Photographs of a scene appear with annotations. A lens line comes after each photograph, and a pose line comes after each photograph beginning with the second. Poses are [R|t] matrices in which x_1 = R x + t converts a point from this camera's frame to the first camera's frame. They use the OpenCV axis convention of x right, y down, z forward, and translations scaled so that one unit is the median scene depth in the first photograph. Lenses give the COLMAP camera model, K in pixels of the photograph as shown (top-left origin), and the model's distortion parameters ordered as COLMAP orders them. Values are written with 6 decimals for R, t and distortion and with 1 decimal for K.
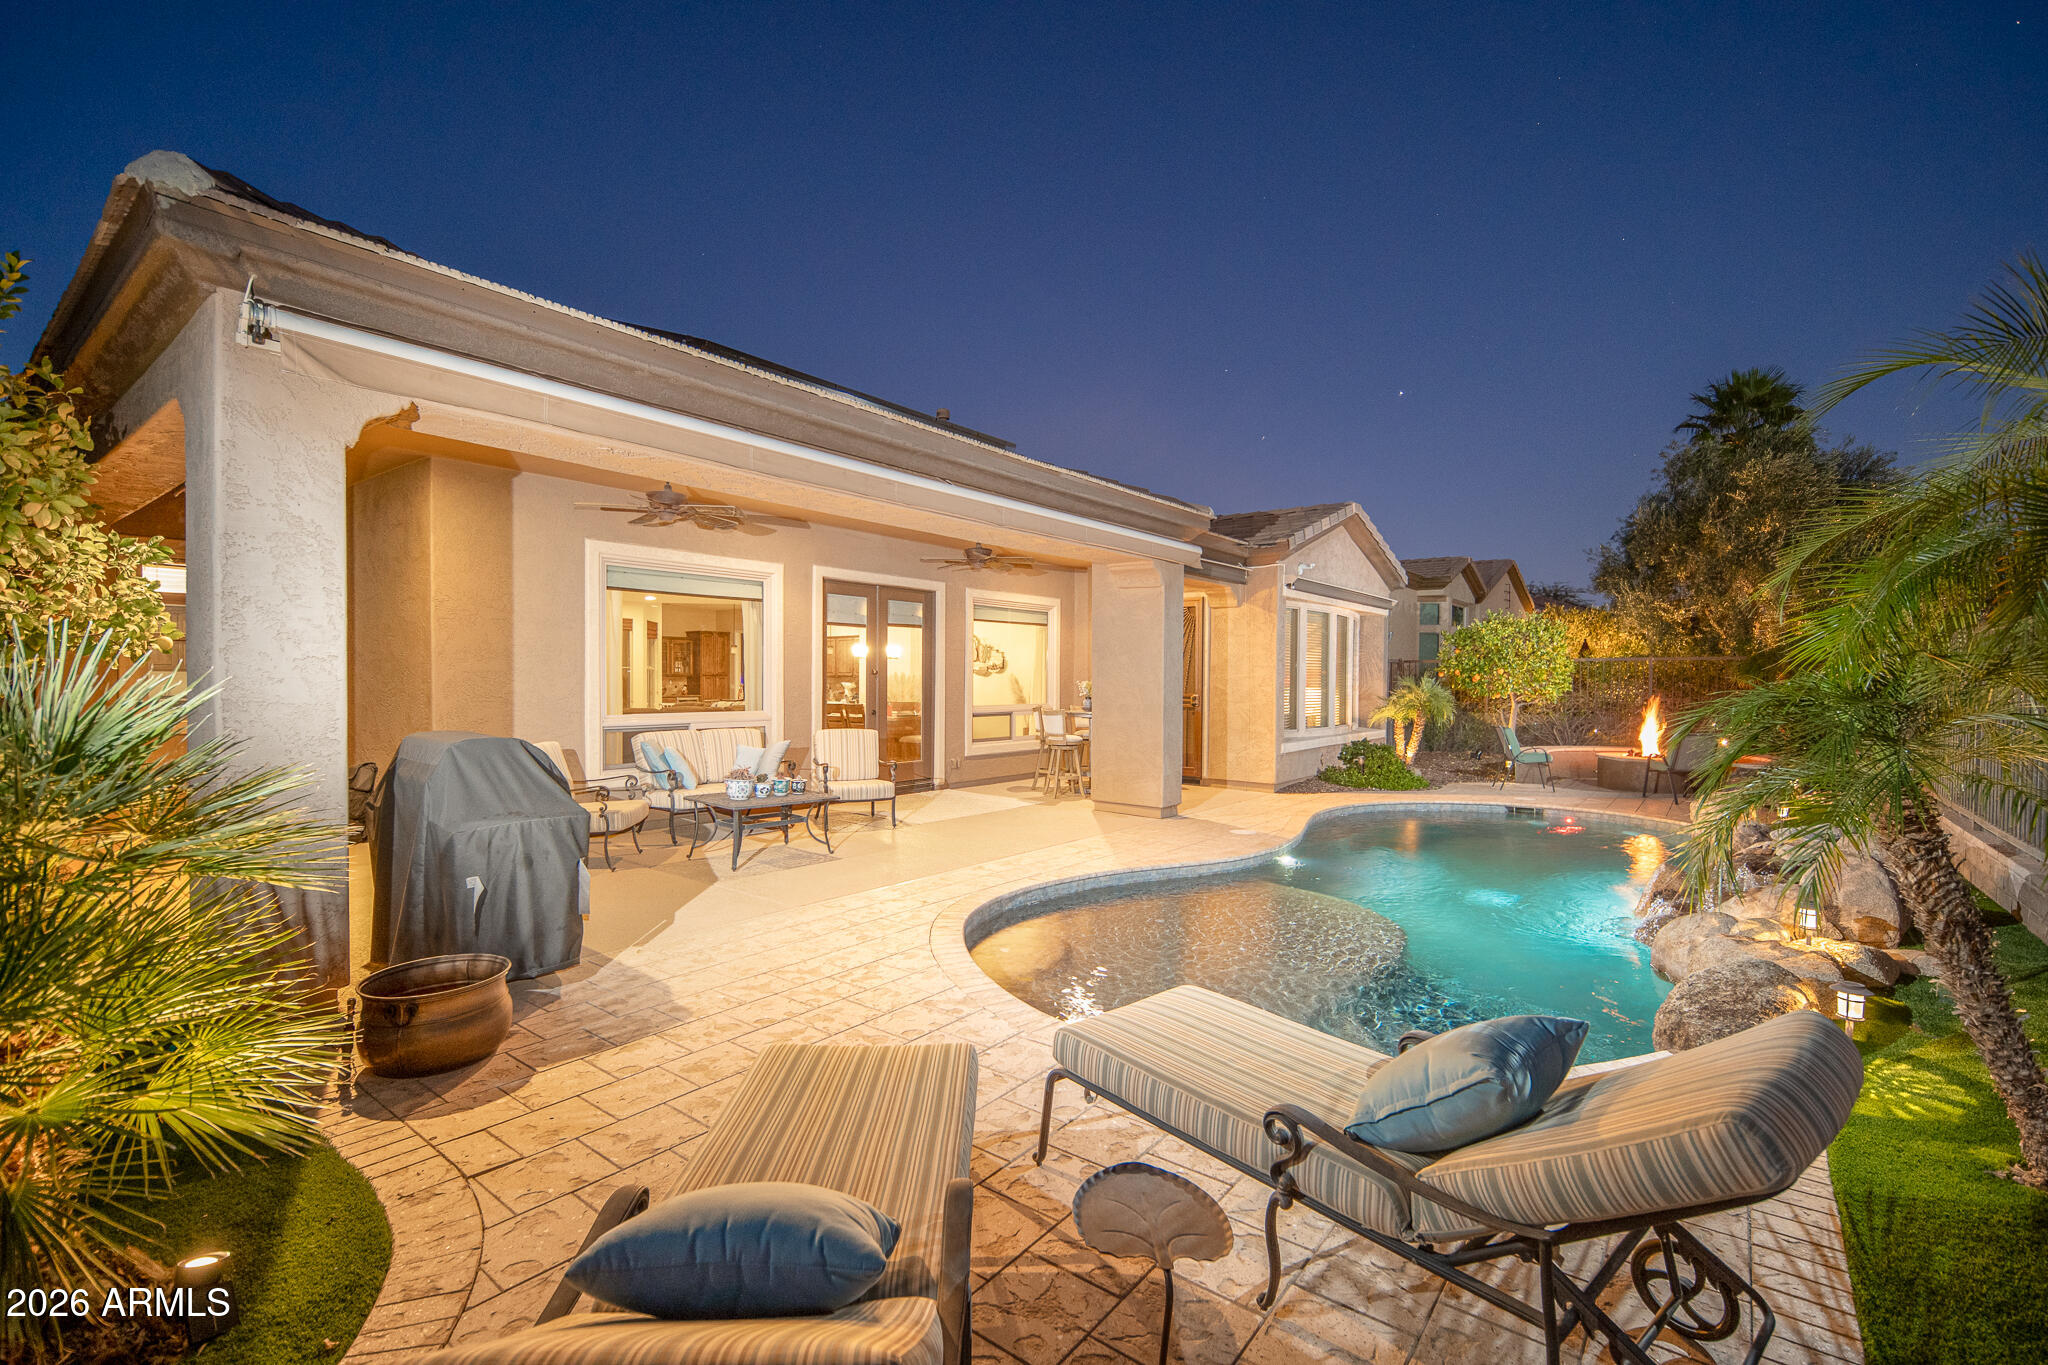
lens RADIAL K [[900.0, 0, 1046.4], [0, 900.0, 695.4], [0, 0, 1]] dist [0.000519, 0.000245]
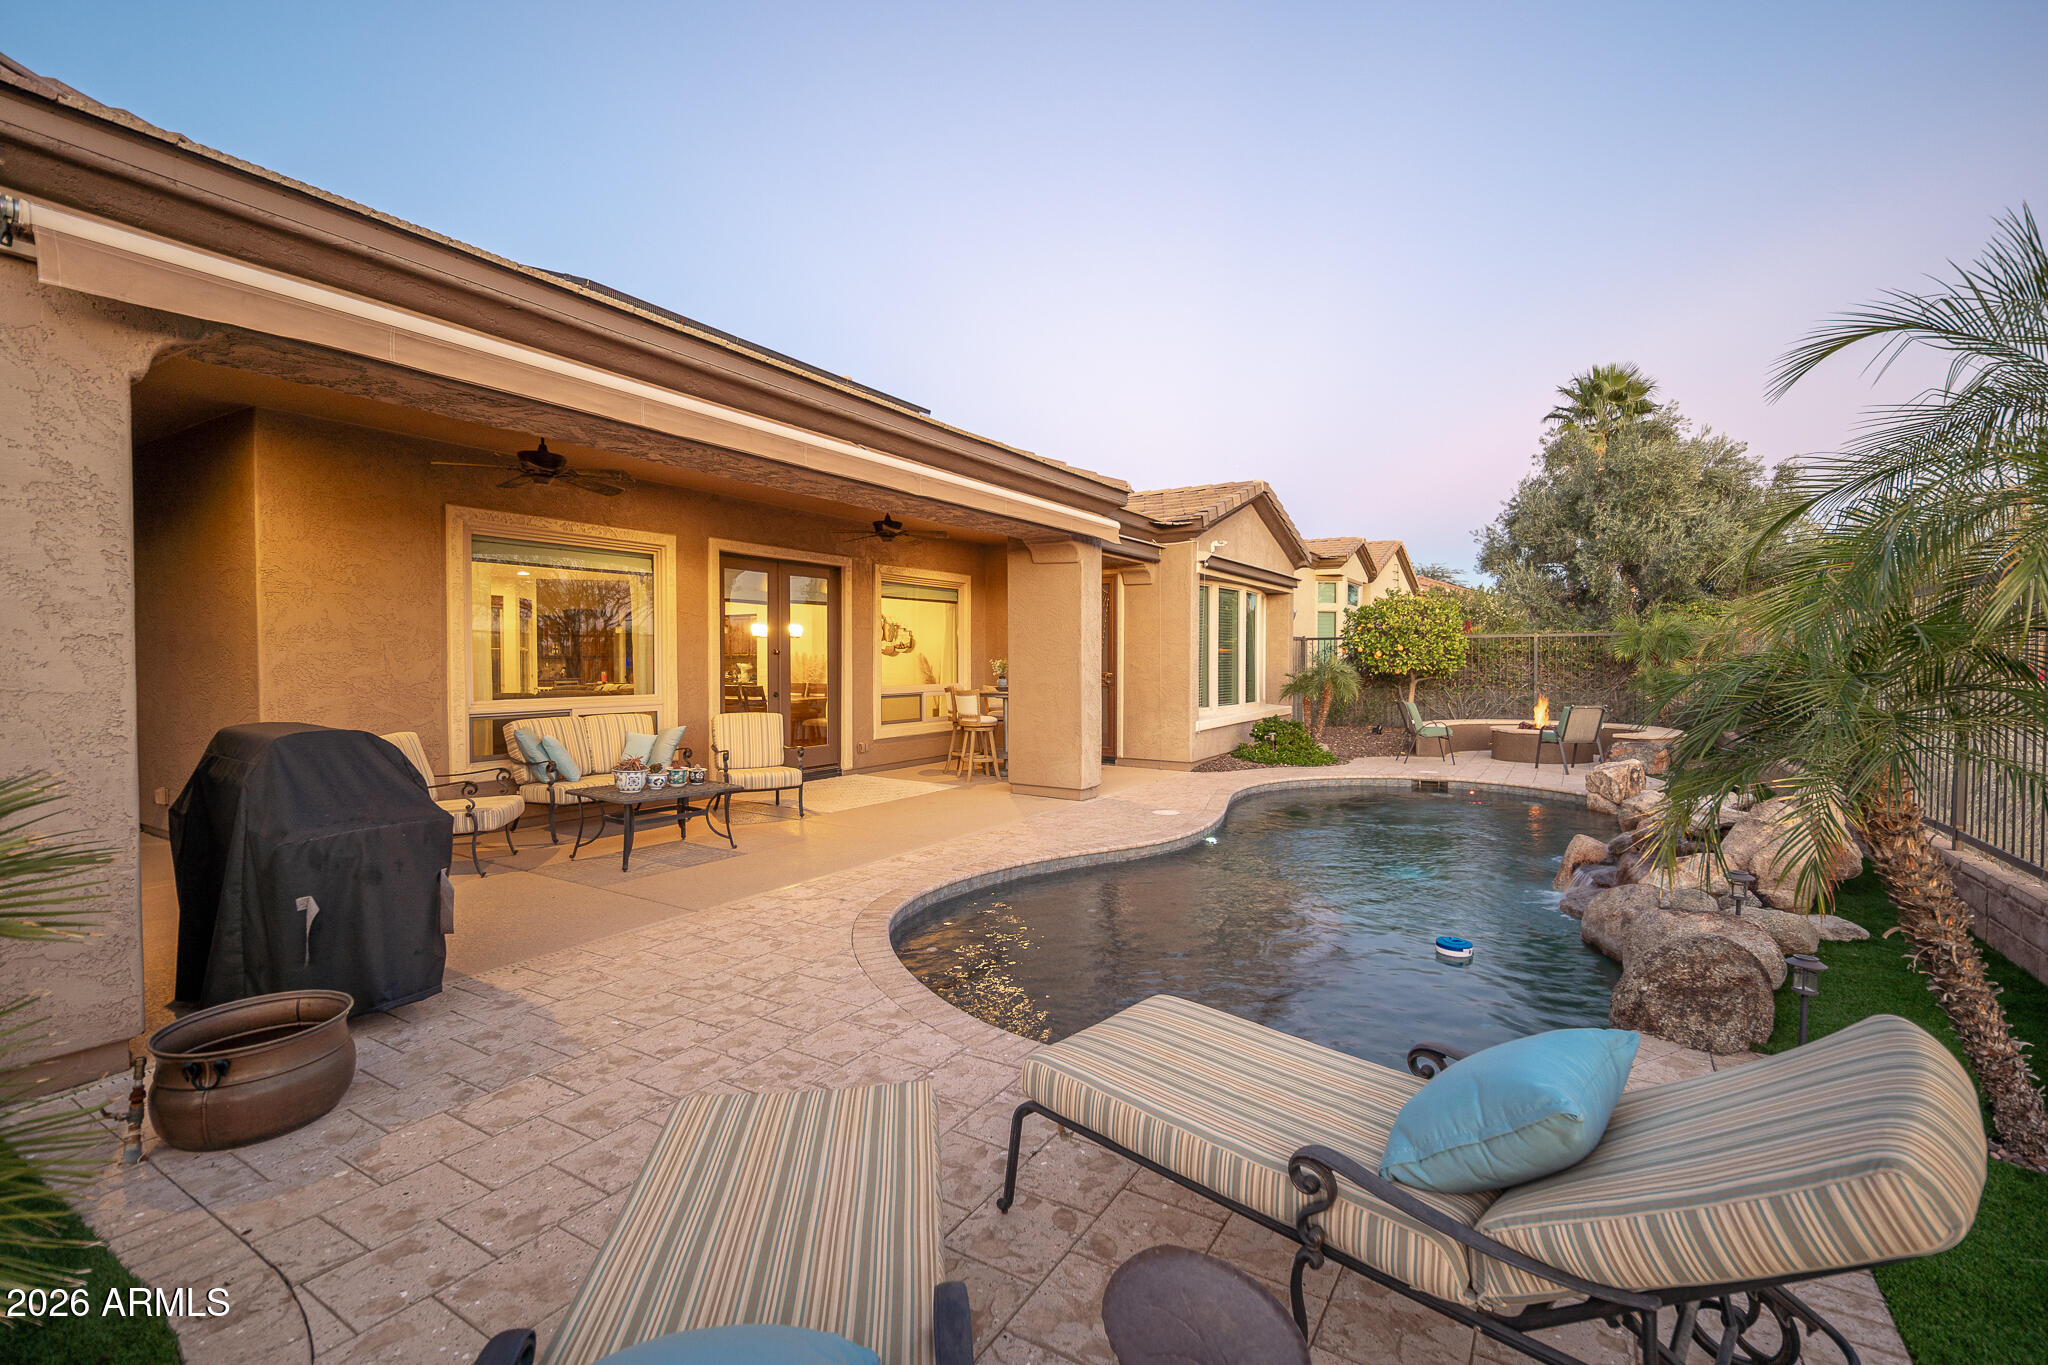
lens RADIAL K [[899.3, 0, 1046.9], [0, 899.3, 677.0], [0, 0, 1]] dist [0.000920, -0.000677]
pose [[0.993656, -0.008786, 0.112120, -0.021359], [0.008515, 0.999960, 0.002892, 0.000048], [-0.112141, -0.001919, 0.993690, 0.045549]]
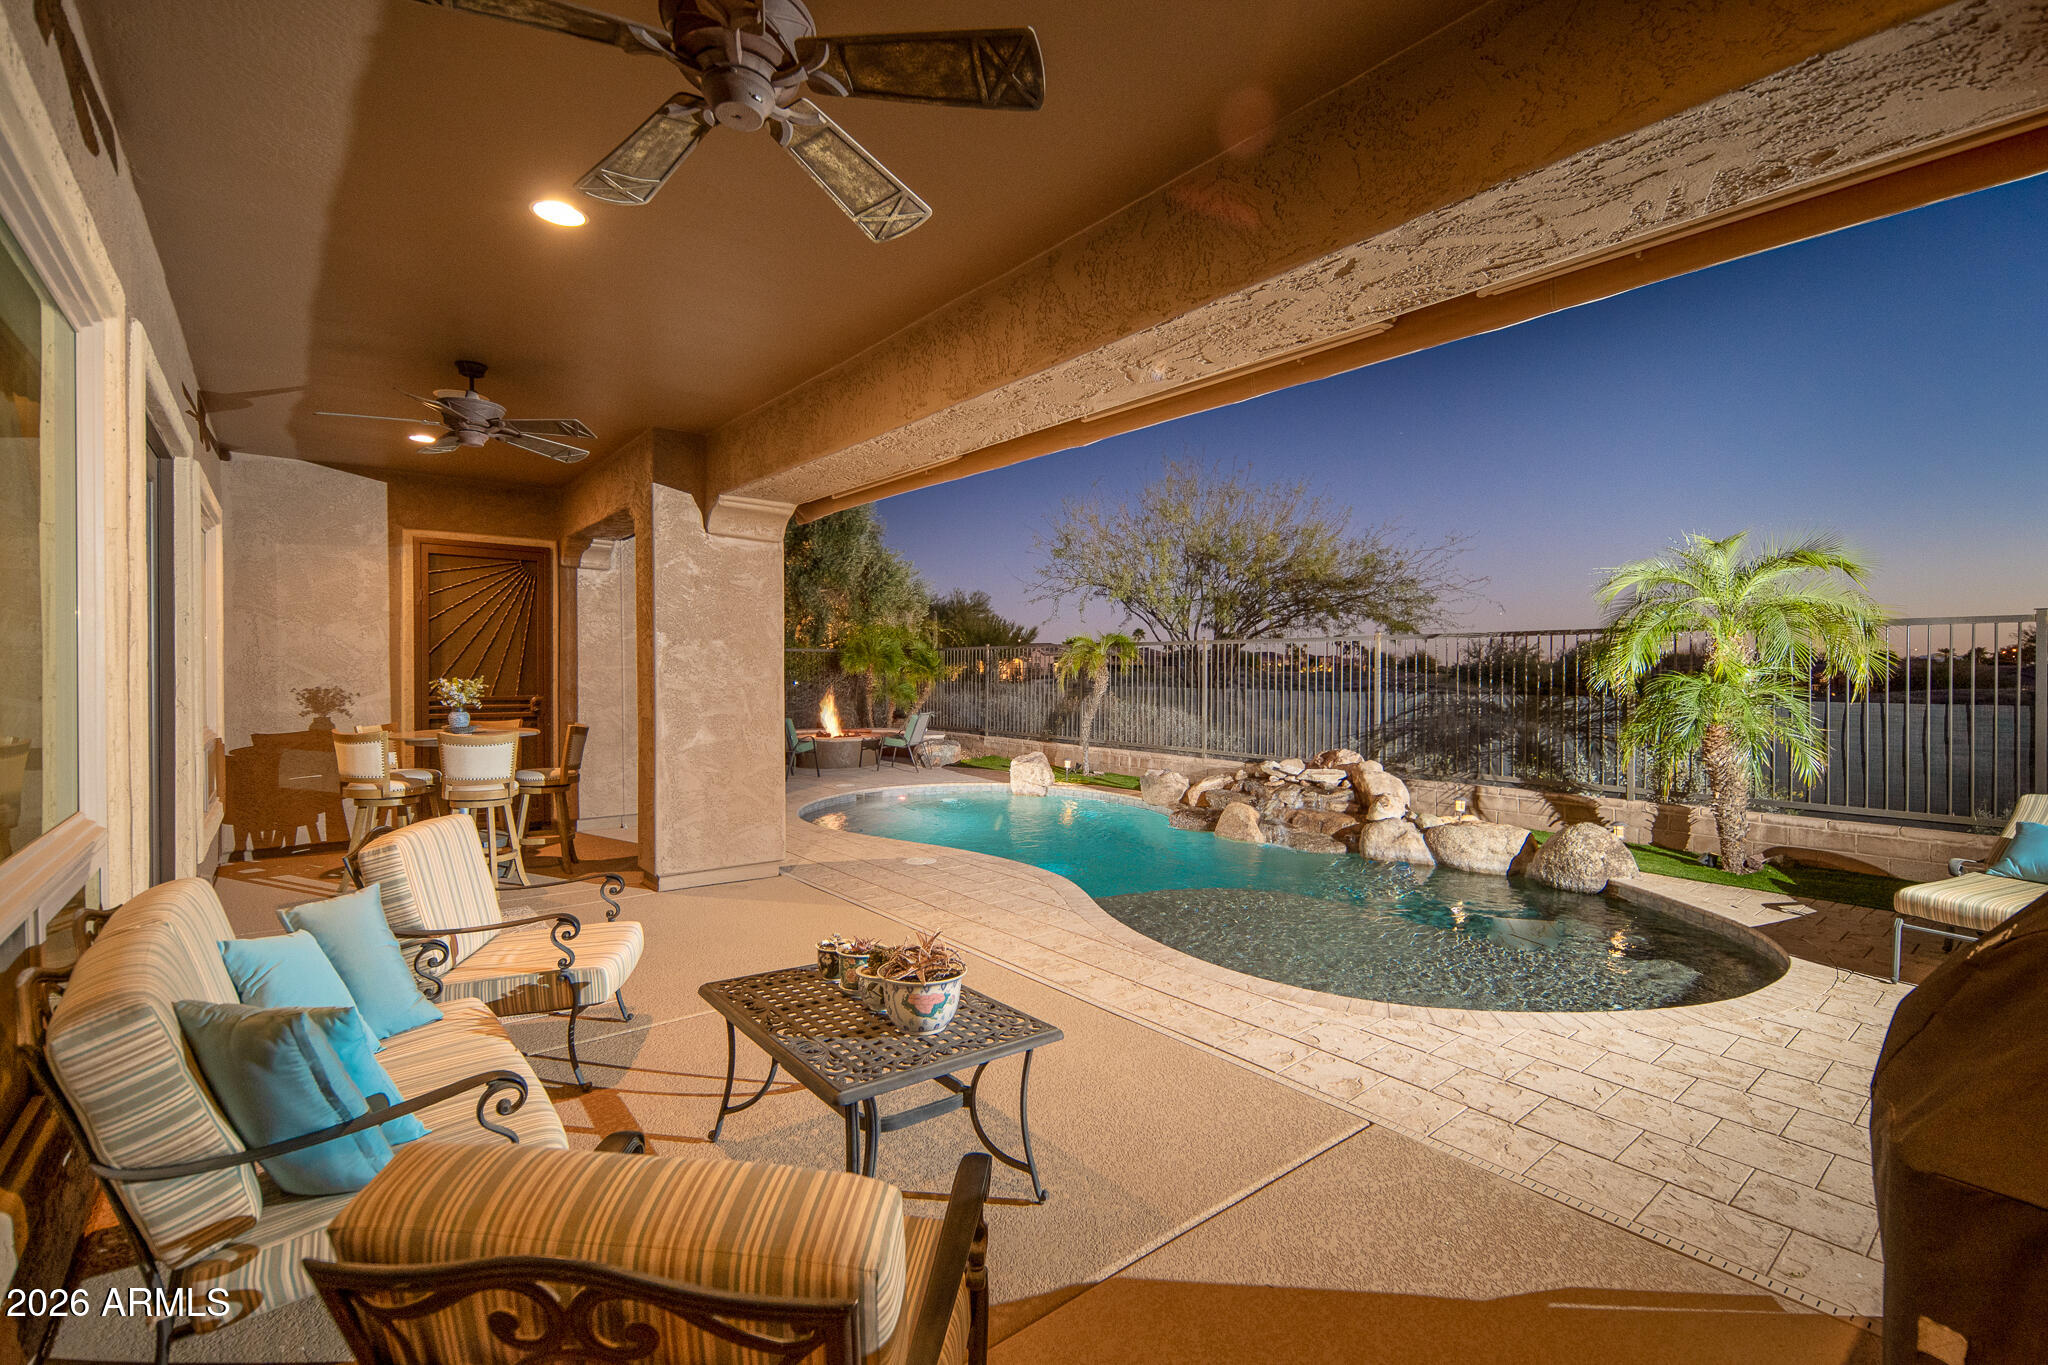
lens RADIAL K [[901.8, 0, 1033.4], [0, 901.8, 679.0], [0, 0, 1]] dist [0.000061, -0.000071]
pose [[0.223331, -0.016513, 0.974603, -0.623377], [0.015969, 0.999784, 0.013280, -0.026283], [-0.974612, 0.012598, 0.223547, 0.799367]]
